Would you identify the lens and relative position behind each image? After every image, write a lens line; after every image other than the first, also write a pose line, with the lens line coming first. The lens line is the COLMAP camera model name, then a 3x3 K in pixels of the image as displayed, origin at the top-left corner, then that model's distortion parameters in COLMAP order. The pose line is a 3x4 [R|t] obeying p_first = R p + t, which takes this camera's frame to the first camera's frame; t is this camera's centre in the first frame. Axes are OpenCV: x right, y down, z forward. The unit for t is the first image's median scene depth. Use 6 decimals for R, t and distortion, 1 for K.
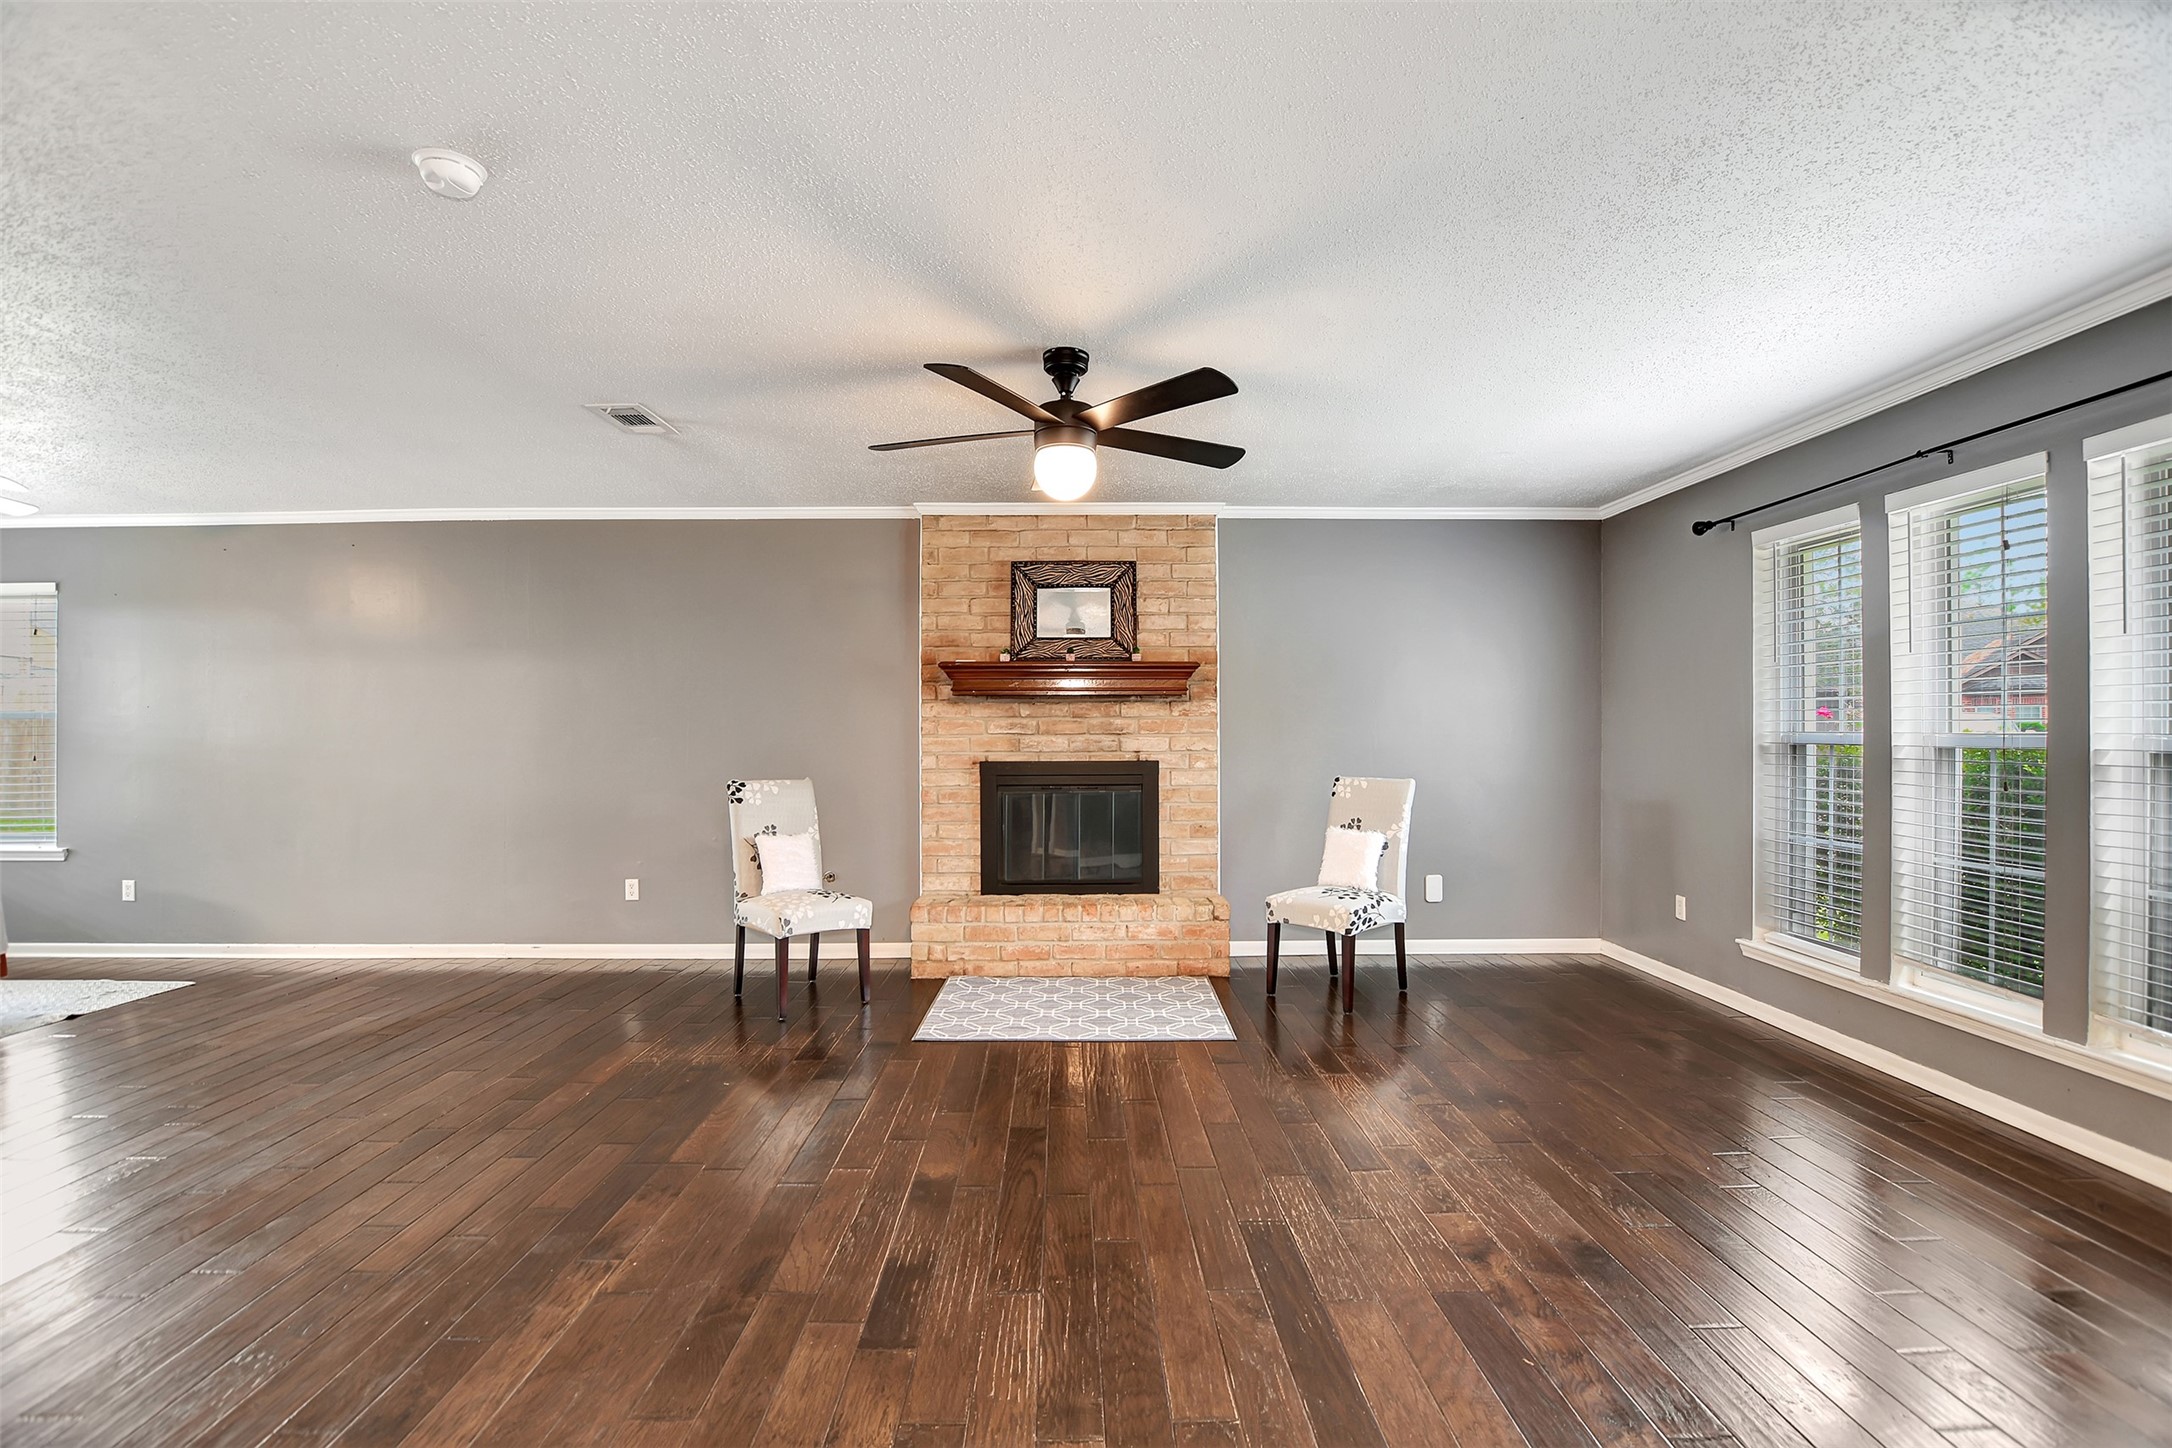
lens RADIAL K [[953.4, 0, 1081.4], [0, 953.4, 740.9], [0, 0, 1]] dist [-0.031561, 0.003847]
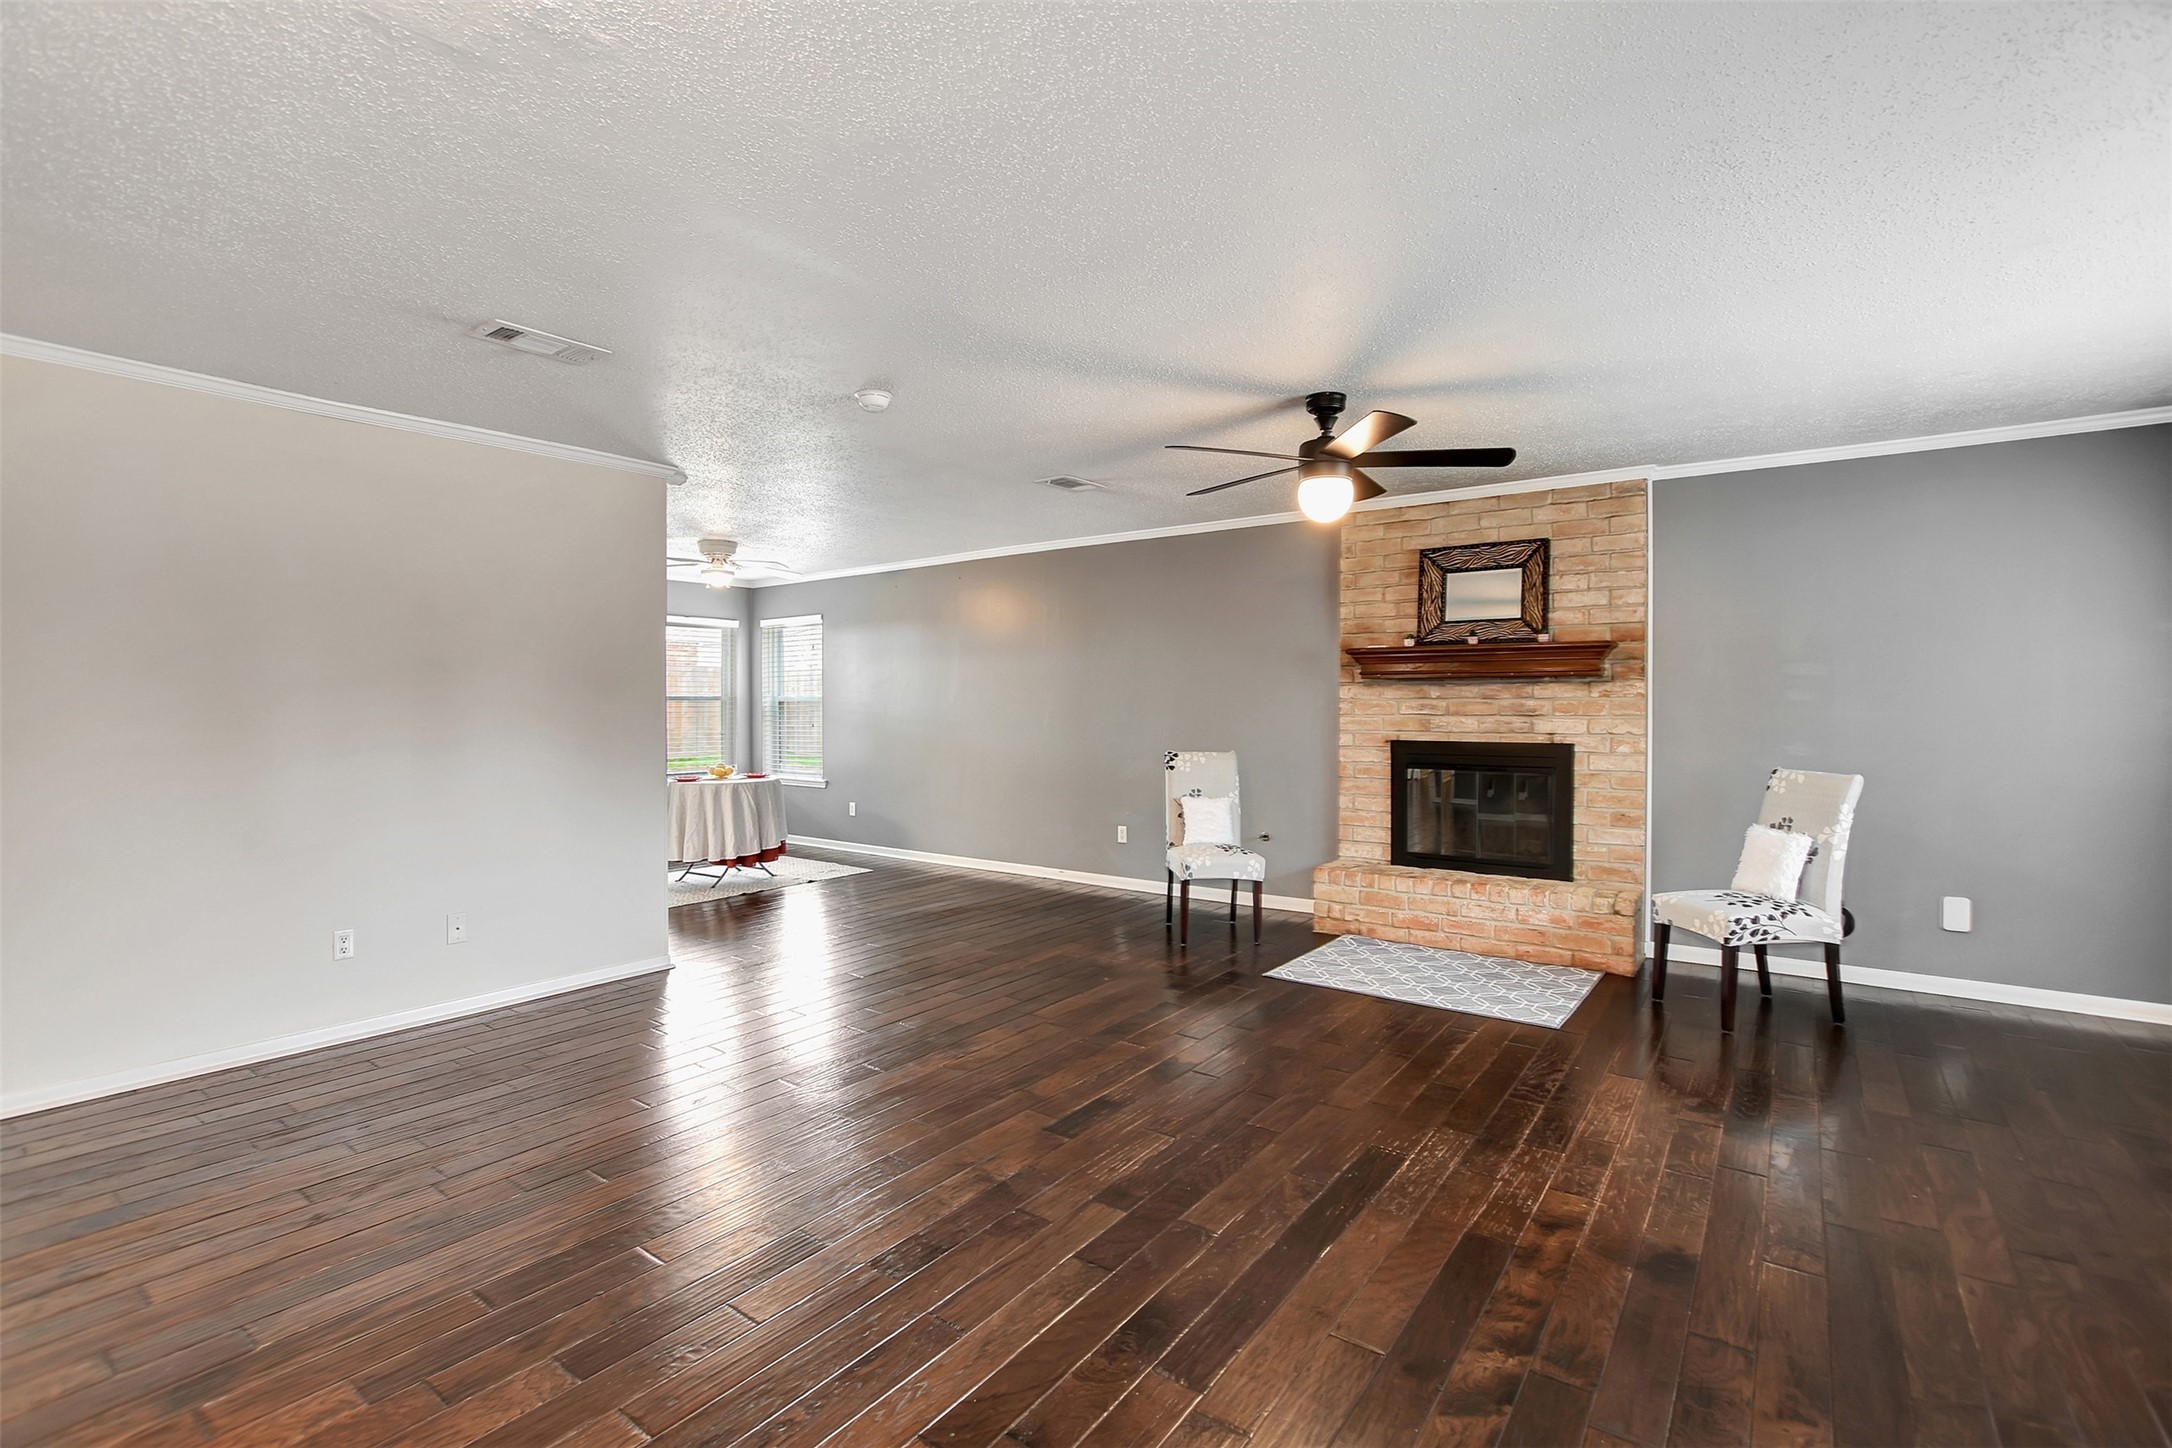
lens RADIAL K [[983.2, 0, 1086.2], [0, 983.2, 723.4], [0, 0, 1]] dist [-0.014683, 0.000079]
pose [[0.799518, 0.014721, -0.600462, 0.296166], [-0.002539, 0.999774, 0.021130, -0.020462], [0.600637, -0.015369, 0.799374, -0.088915]]
